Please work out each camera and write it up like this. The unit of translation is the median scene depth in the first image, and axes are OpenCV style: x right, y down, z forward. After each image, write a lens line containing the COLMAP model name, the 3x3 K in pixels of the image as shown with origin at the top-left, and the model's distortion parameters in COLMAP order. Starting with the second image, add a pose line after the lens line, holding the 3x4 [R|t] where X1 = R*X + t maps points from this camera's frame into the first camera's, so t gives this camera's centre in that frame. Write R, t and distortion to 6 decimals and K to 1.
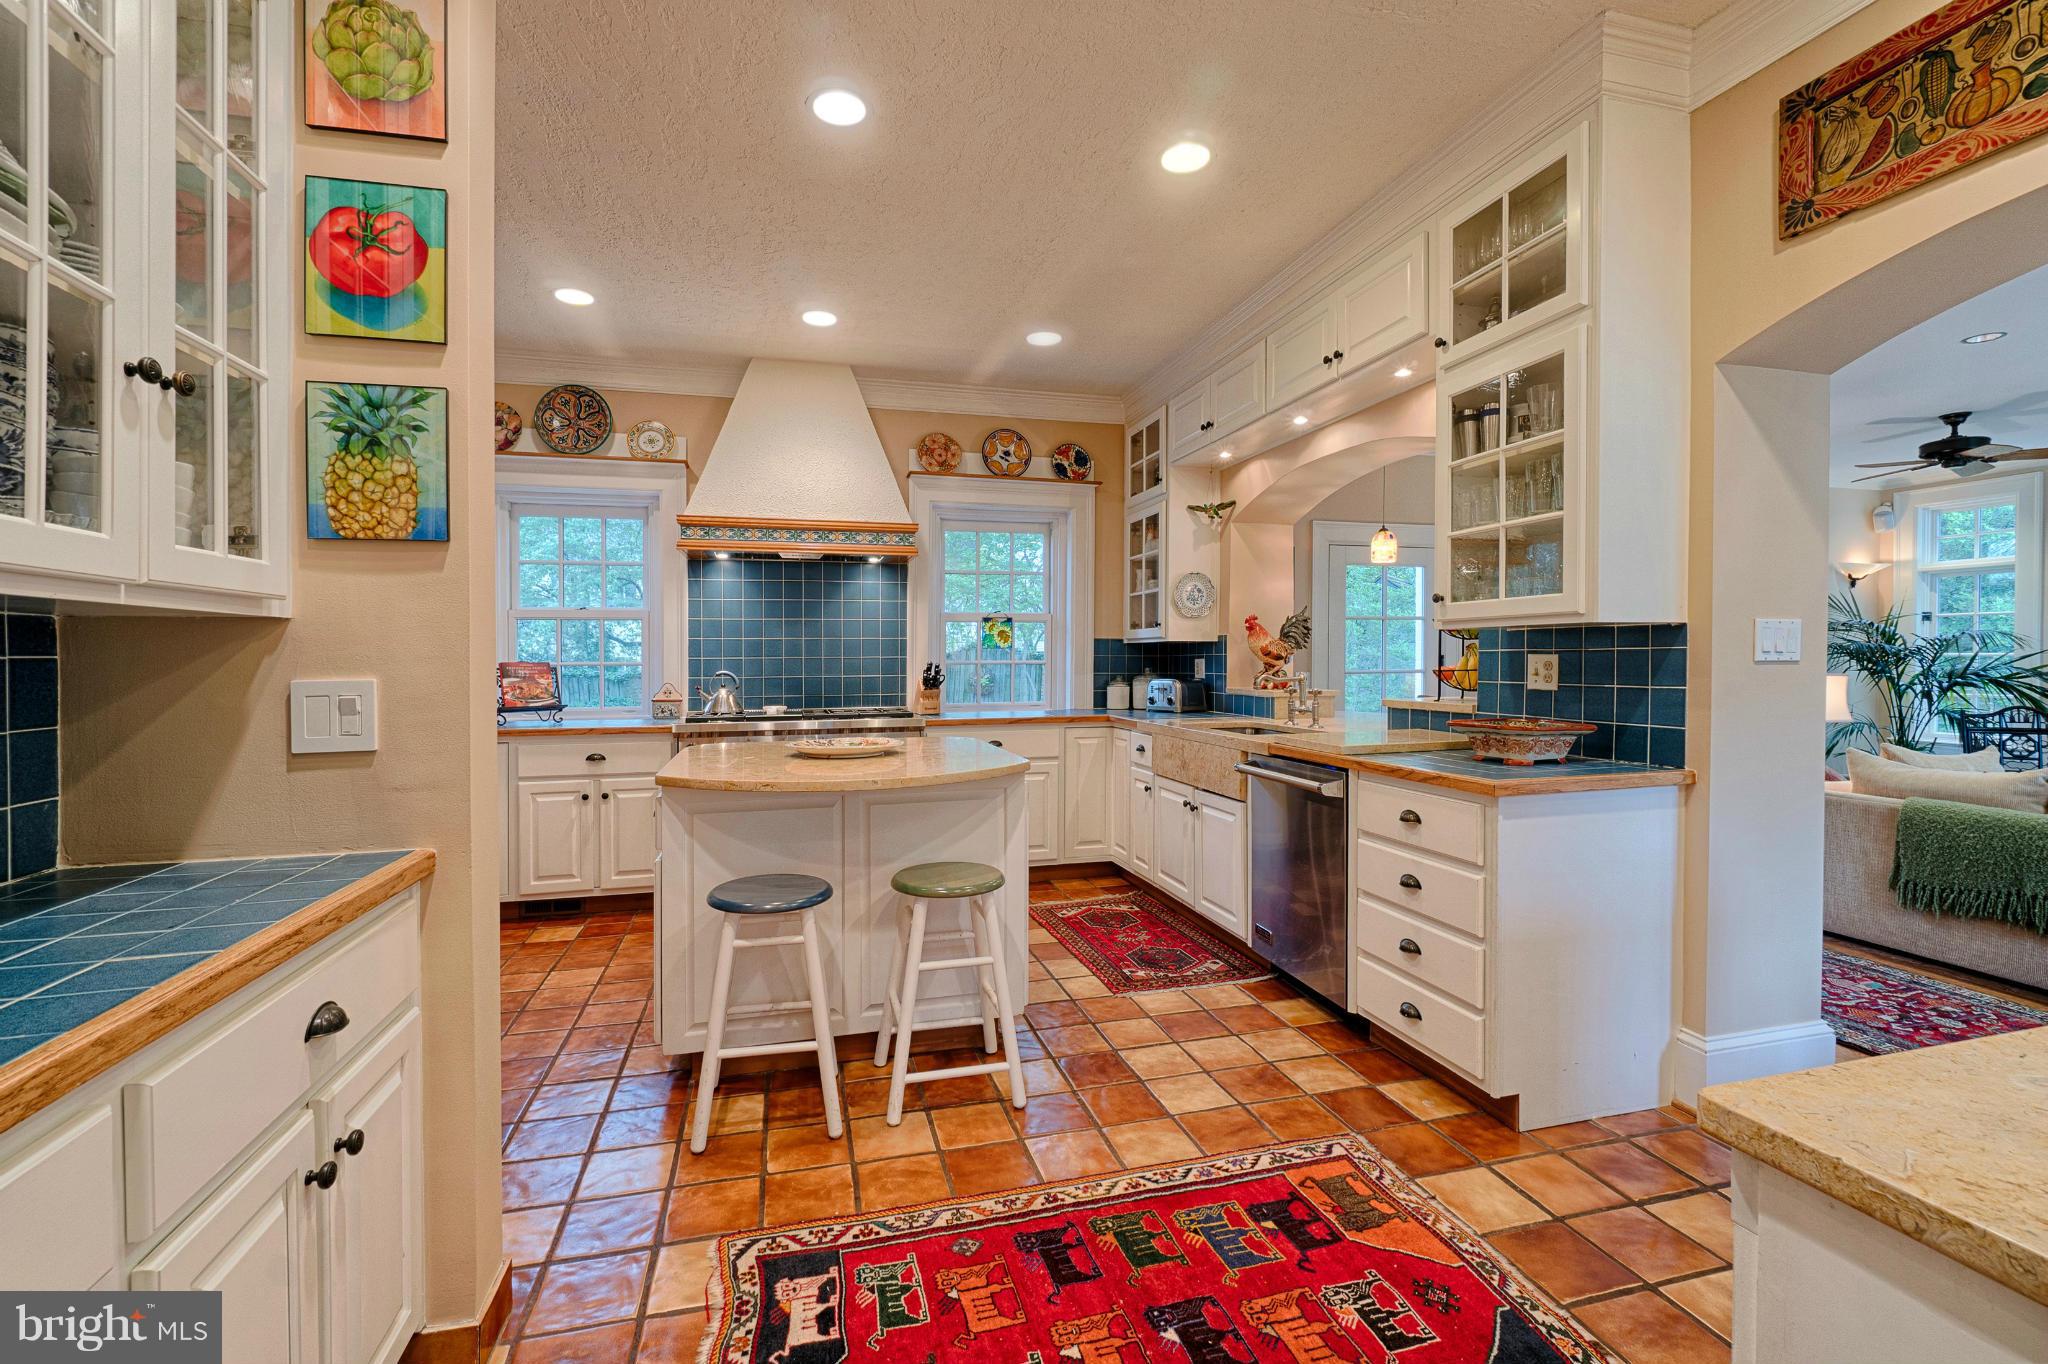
lens RADIAL K [[901.9, 0, 1019.3], [0, 901.9, 692.7], [0, 0, 1]] dist [0.003725, 0.000648]
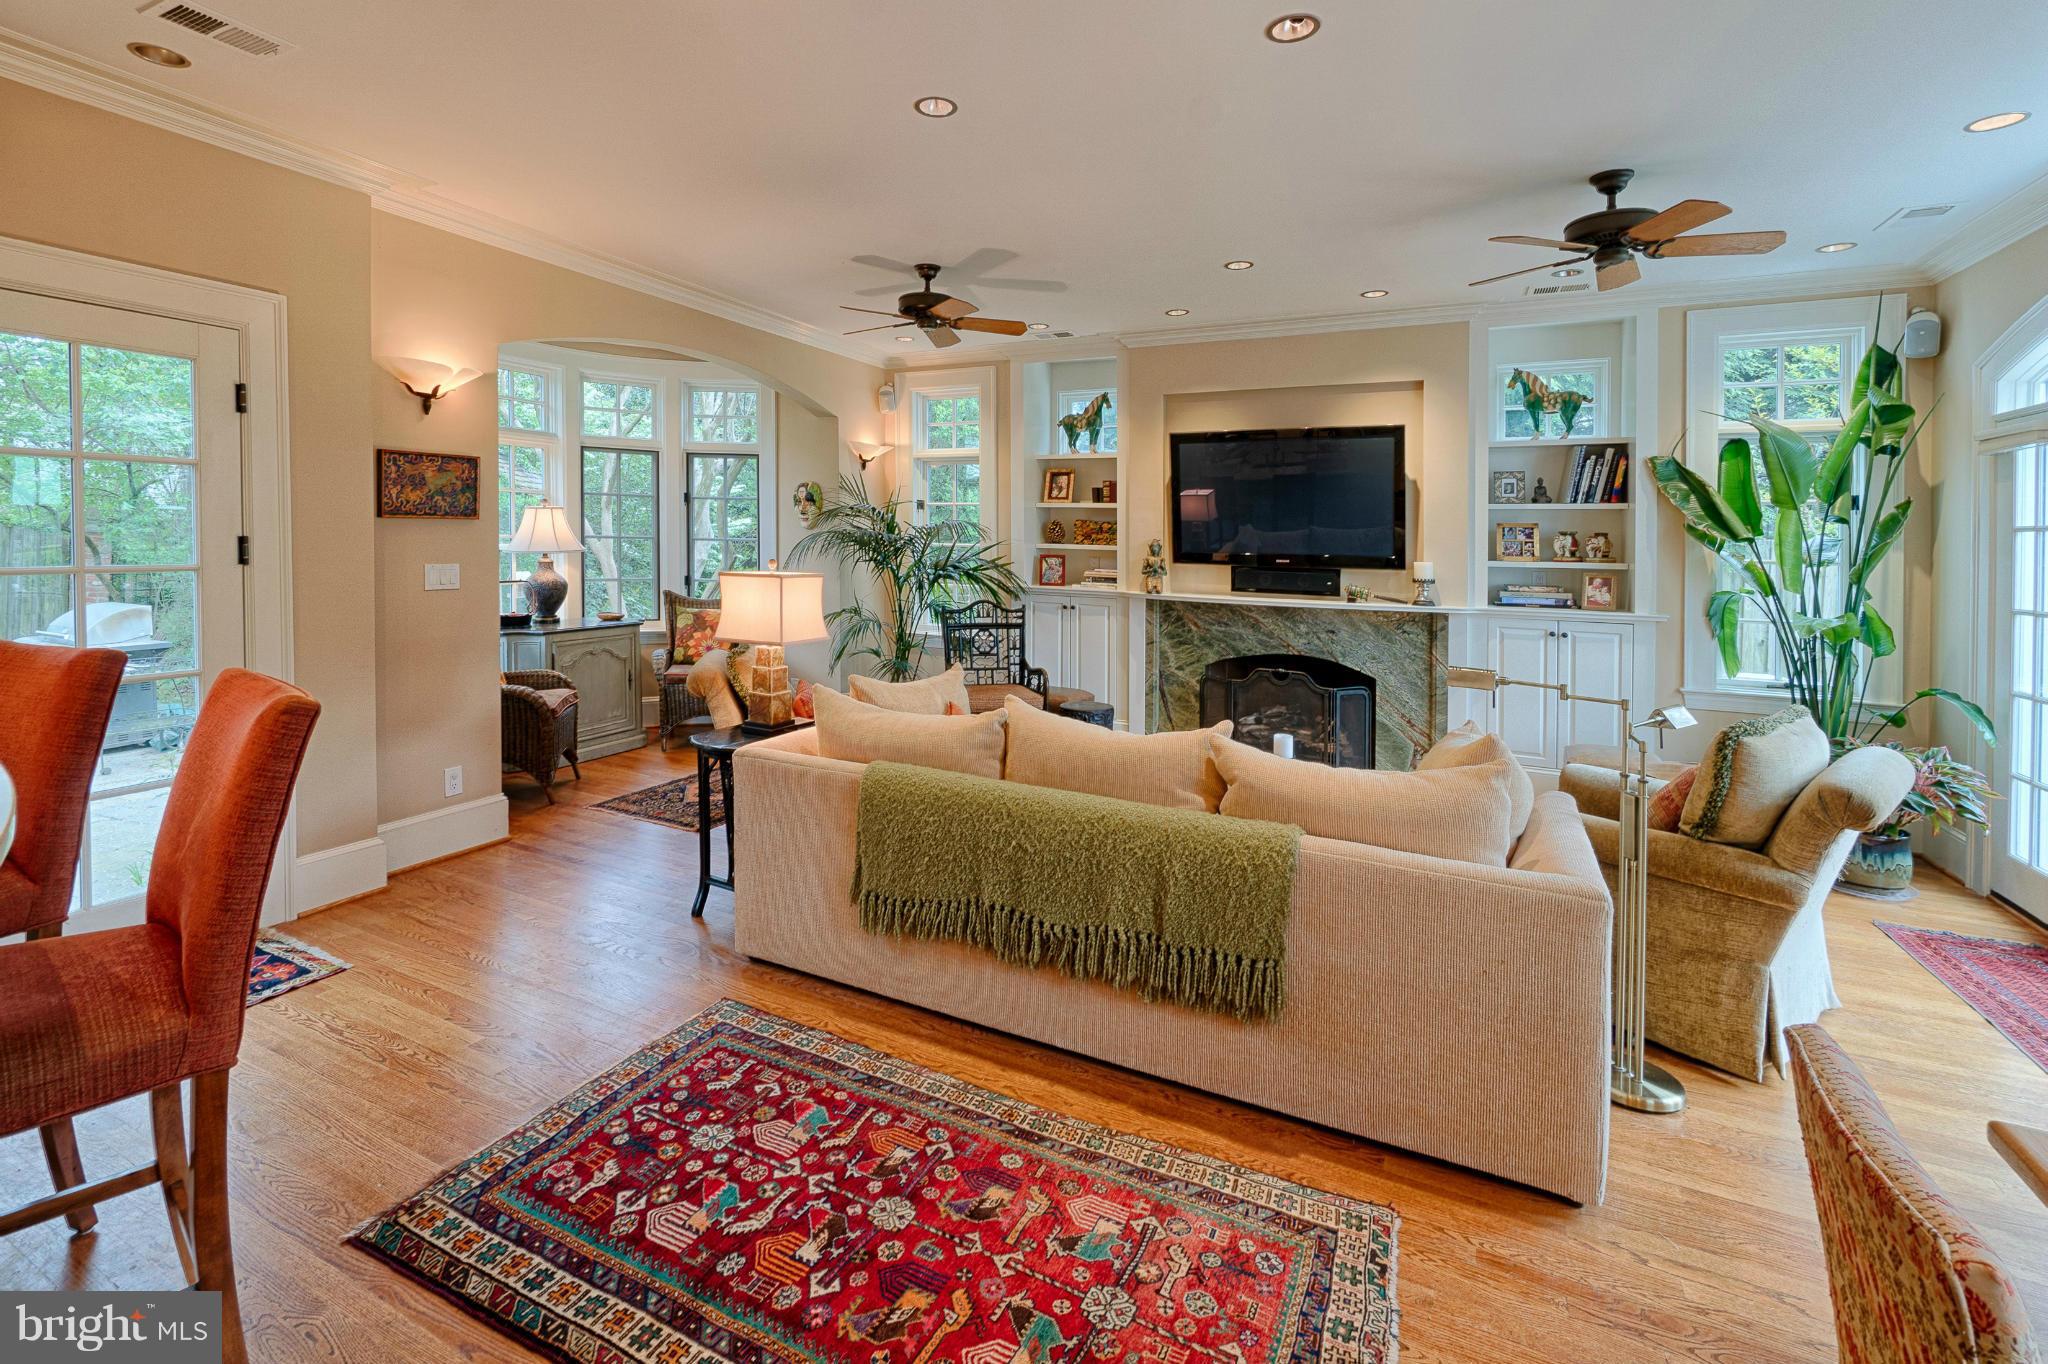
lens RADIAL K [[901.9, 0, 1019.3], [0, 901.9, 692.7], [0, 0, 1]] dist [0.003725, 0.000648]
pose [[0.647381, -0.112132, 0.753872, 0.379533], [0.010103, 0.990294, 0.138622, -0.020691], [-0.762099, -0.082125, 0.642231, 0.333726]]
